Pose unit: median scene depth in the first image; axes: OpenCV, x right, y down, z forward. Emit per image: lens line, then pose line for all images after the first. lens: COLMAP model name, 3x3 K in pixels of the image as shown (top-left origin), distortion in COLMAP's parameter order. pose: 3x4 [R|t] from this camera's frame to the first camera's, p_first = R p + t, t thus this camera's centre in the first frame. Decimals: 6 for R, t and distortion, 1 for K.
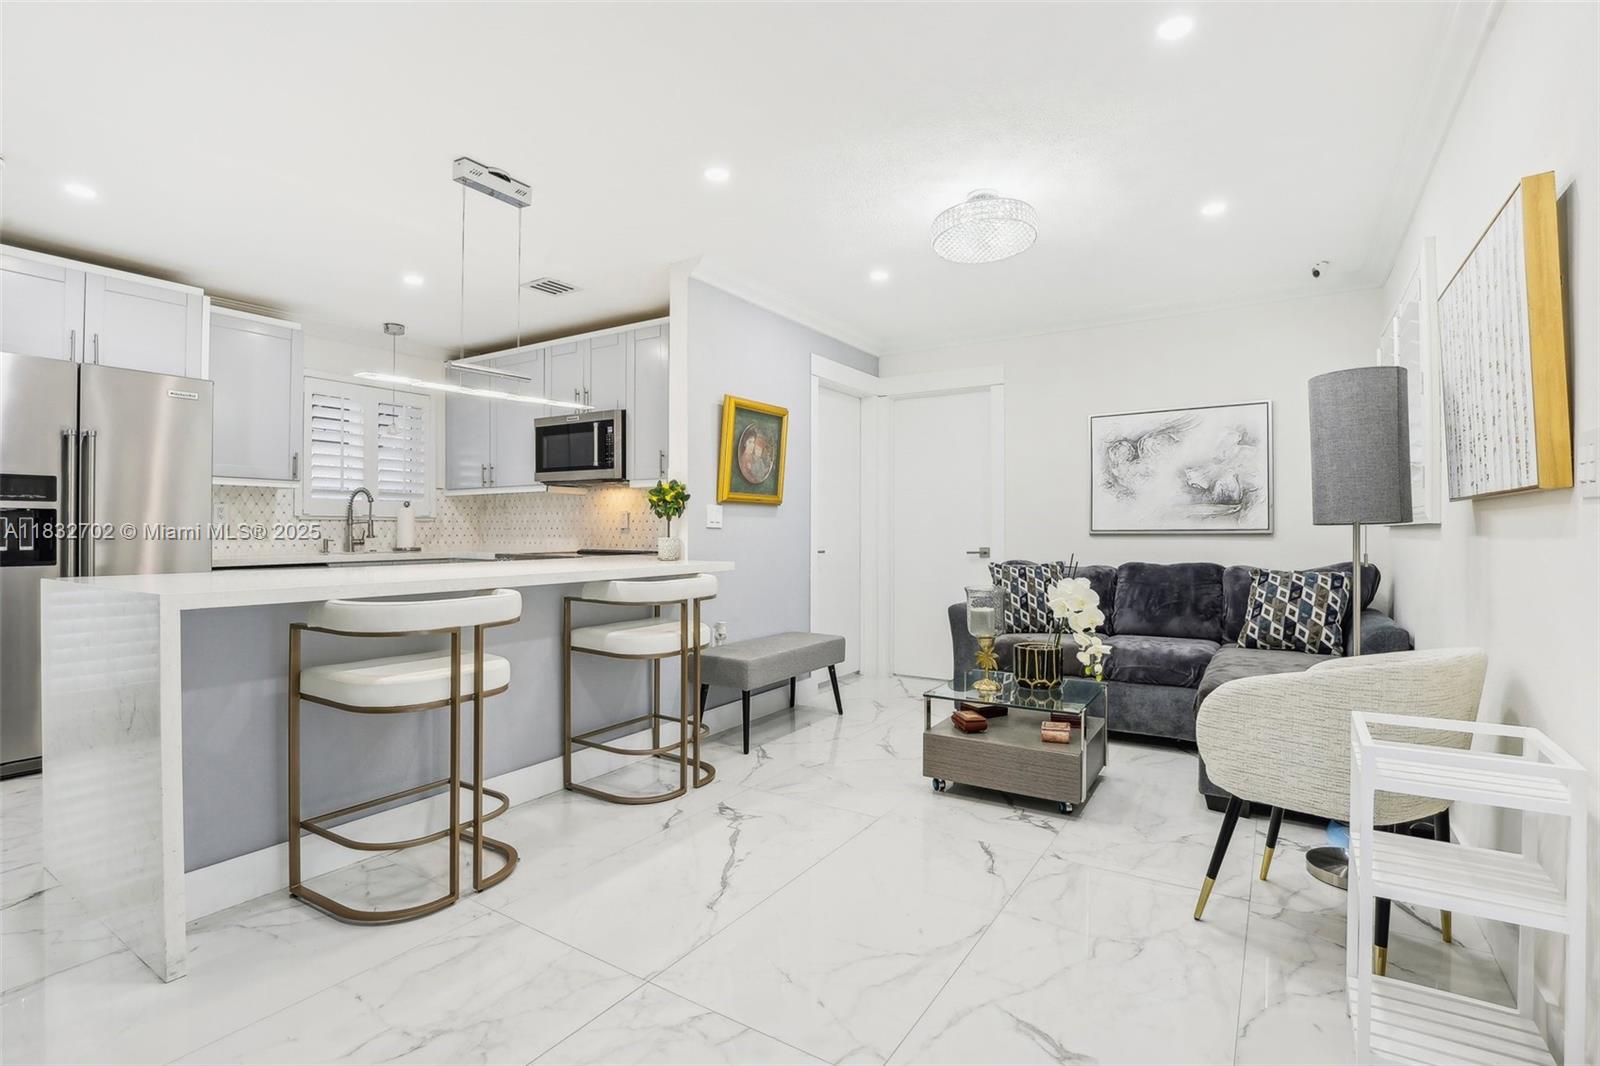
lens RADIAL K [[749.7, 0, 810.7], [0, 749.7, 524.8], [0, 0, 1]] dist [-0.028098, 0.000436]
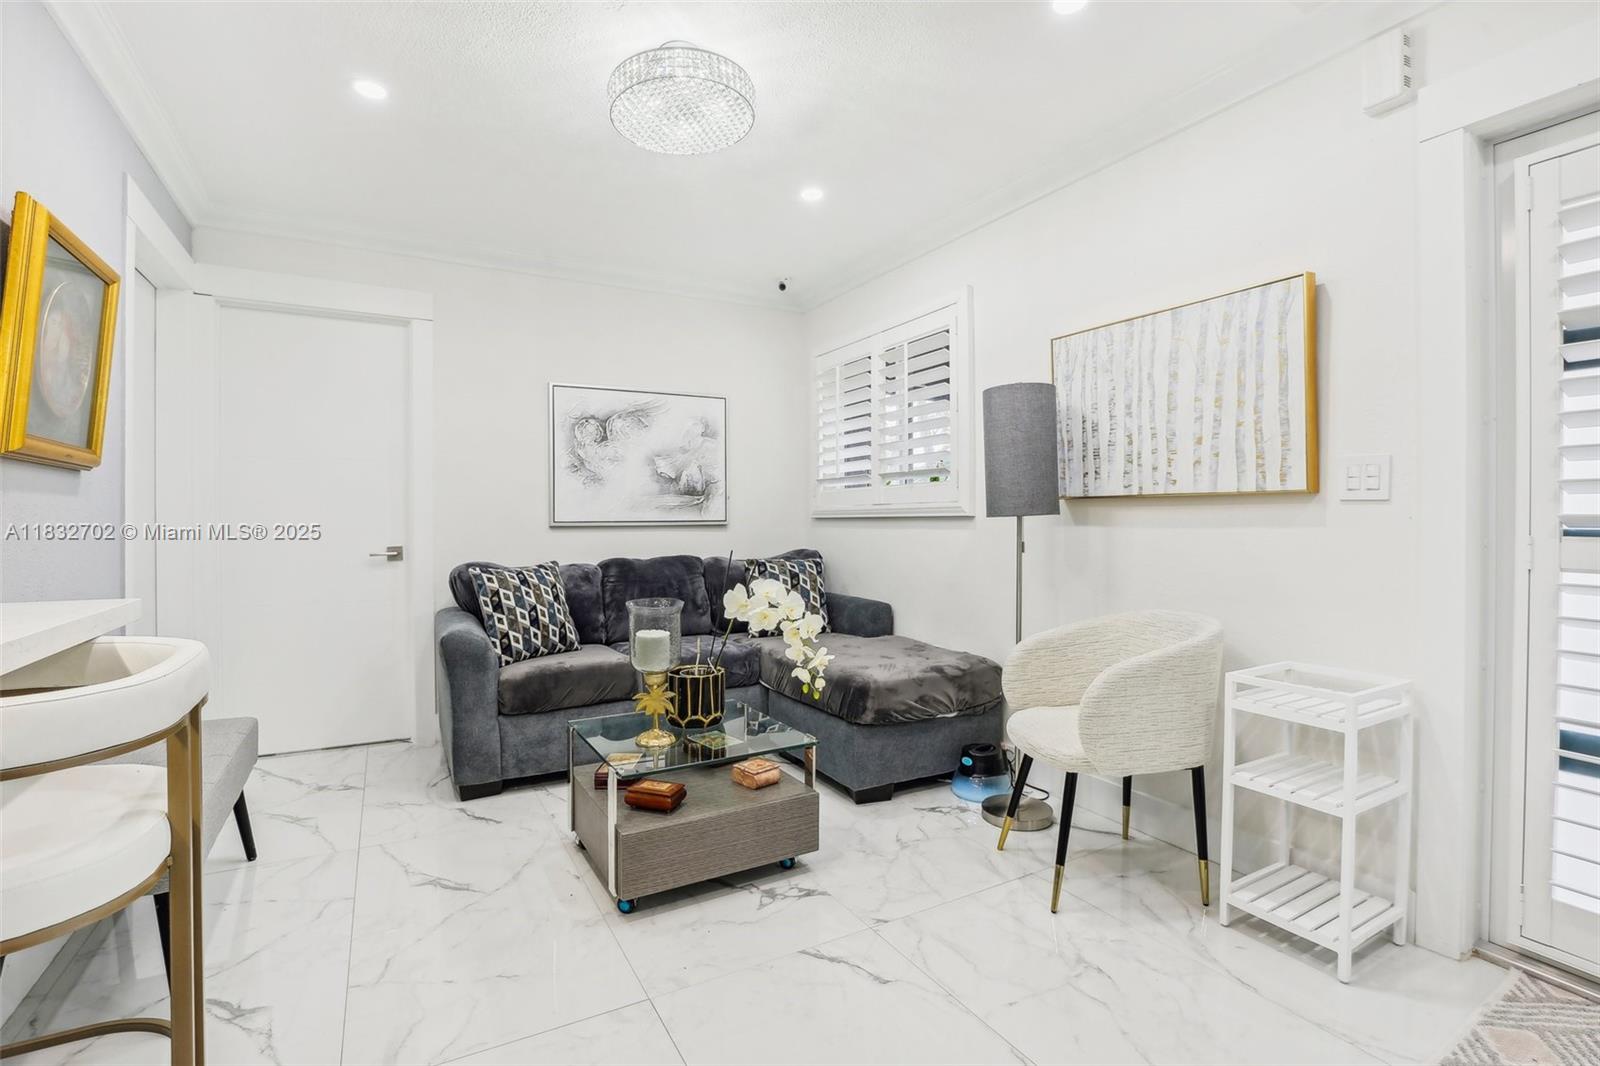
lens RADIAL K [[739.8, 0, 808.7], [0, 739.8, 527.2], [0, 0, 1]] dist [-0.036134, 0.005436]
pose [[0.462232, -0.008699, 0.886717, -0.242052], [-0.004757, 0.999913, 0.012289, 0.002158], [-0.886746, -0.009898, 0.462150, 0.409174]]
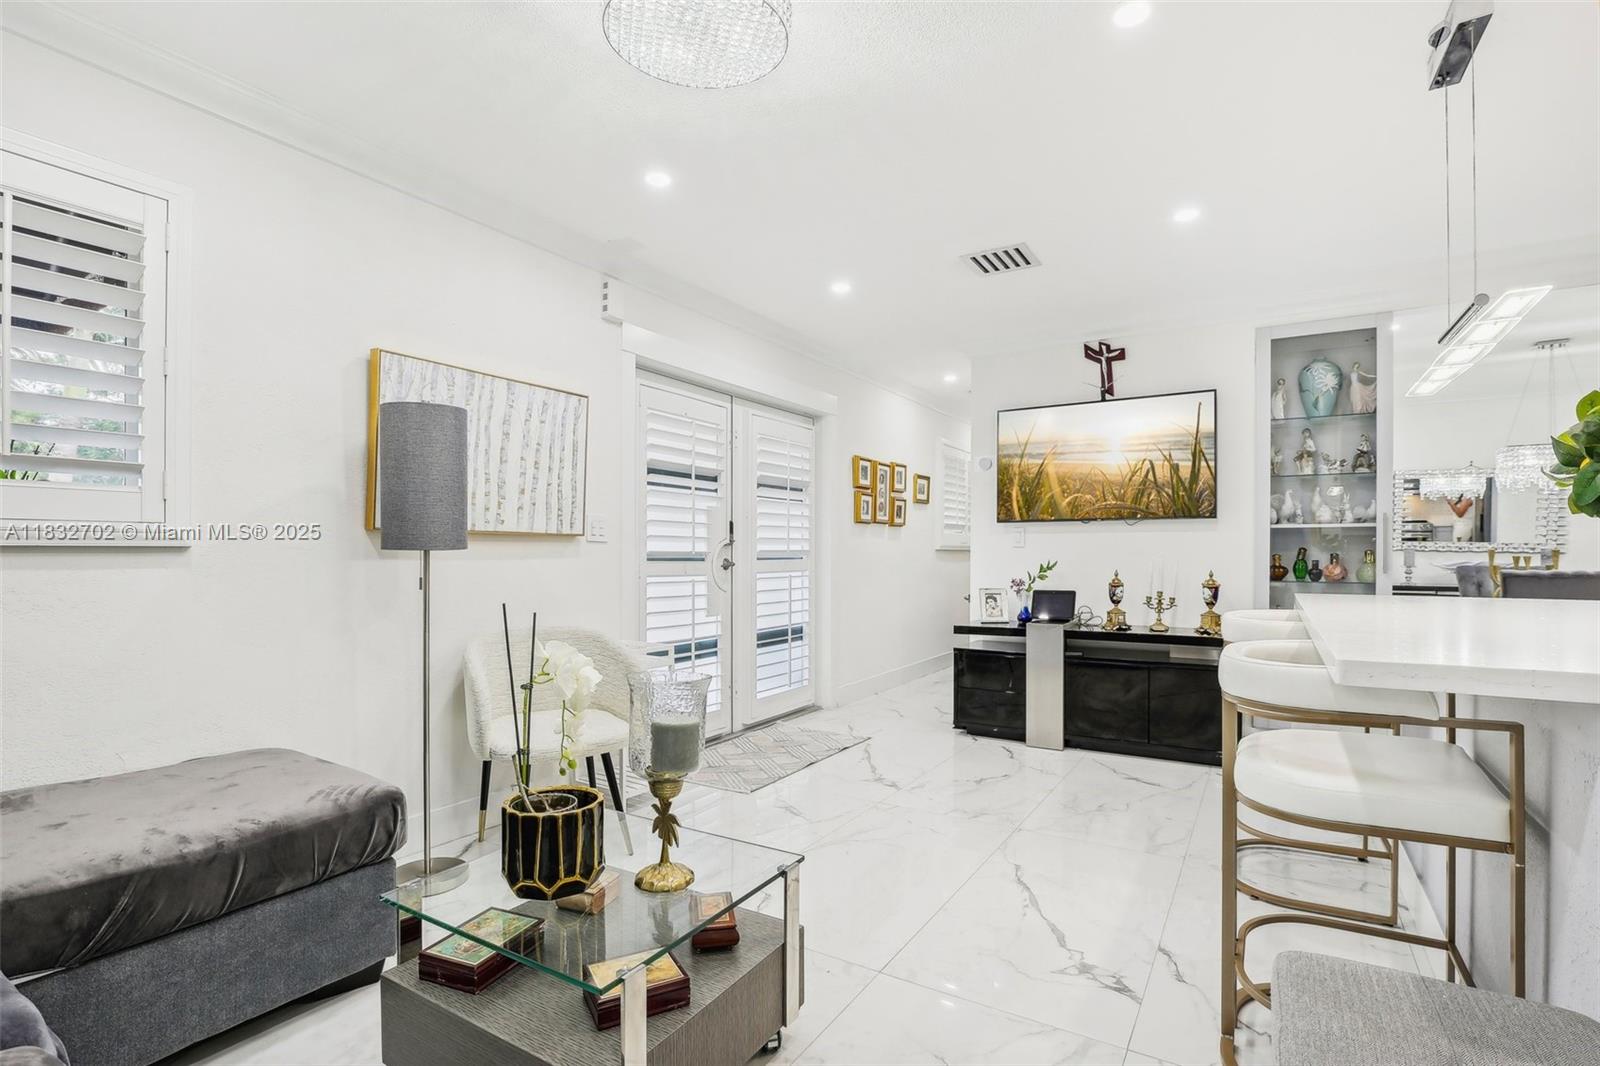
lens RADIAL K [[744.9, 0, 807.3], [0, 744.9, 551.8], [0, 0, 1]] dist [-0.016498, 0.000070]
pose [[-0.999984, -0.000003, -0.005596, 0.106660], [0.000037, 0.999974, -0.007213, 0.005600], [0.005596, -0.007213, -0.999958, 1.105409]]
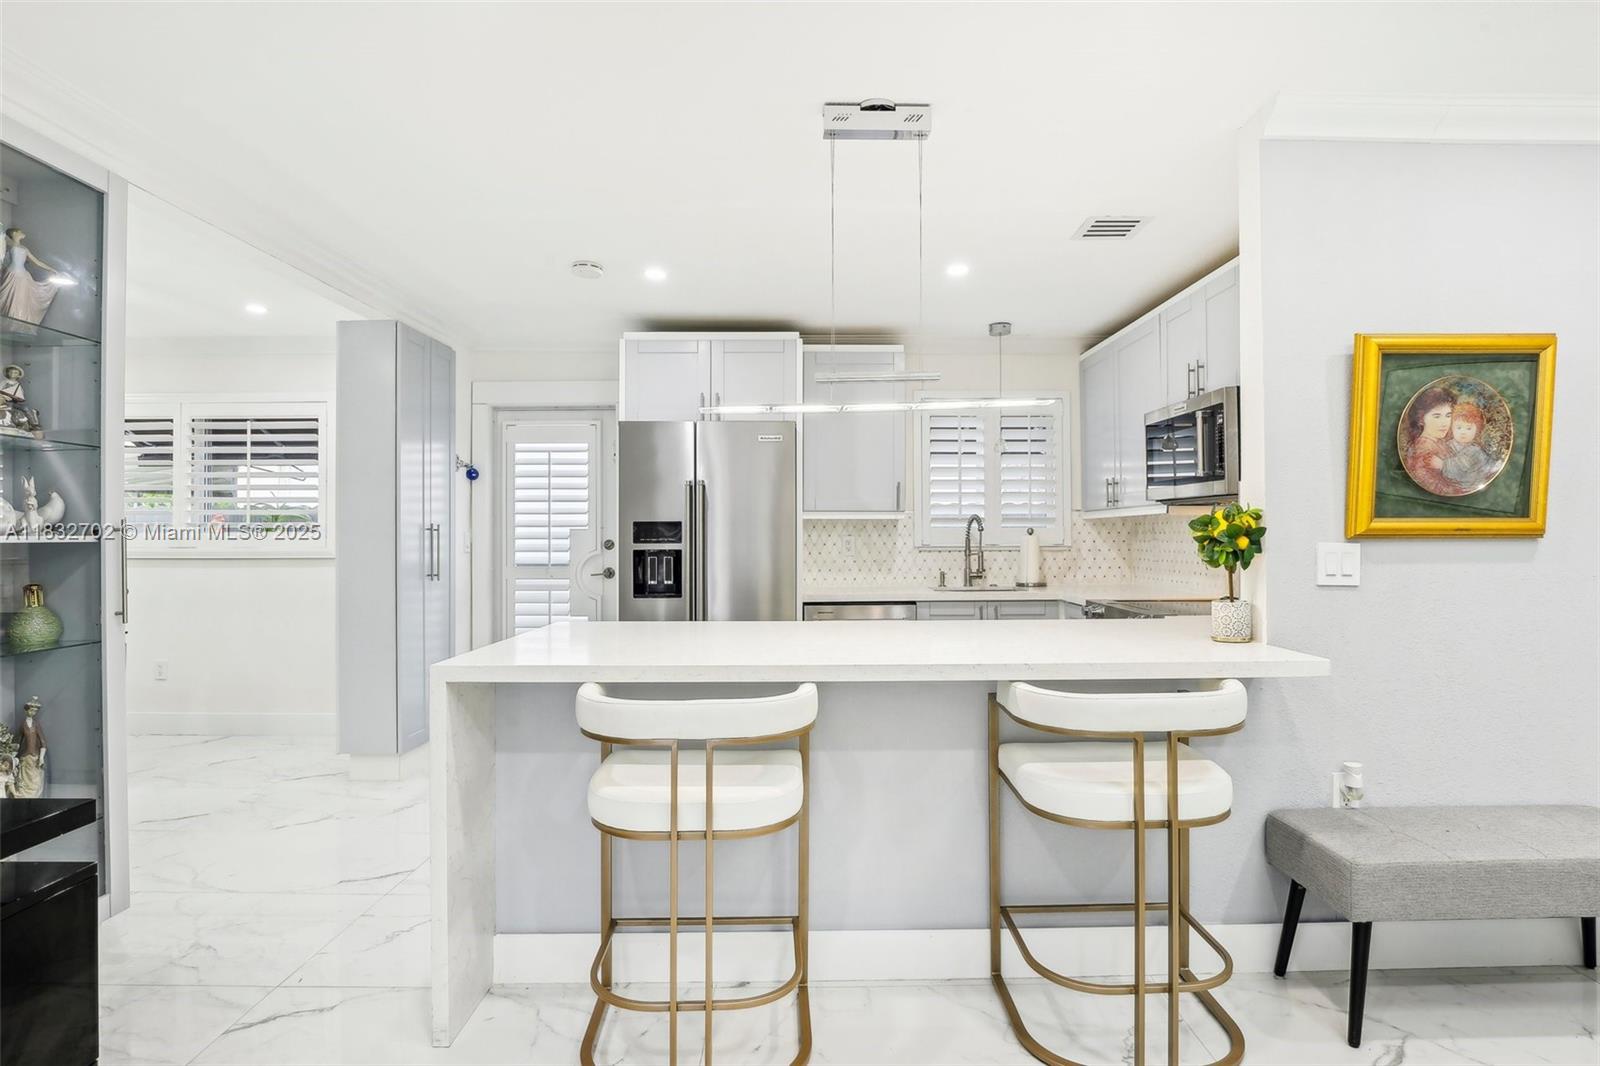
lens RADIAL K [[846.5, 0, 803.5], [0, 846.5, 527.1], [0, 0, 1]] dist [-0.027006, 0.000298]
pose [[0.538799, -0.011417, -0.842357, 0.158449], [0.009531, 0.999927, -0.007456, -0.034489], [0.842381, -0.004011, 0.538868, 0.328371]]
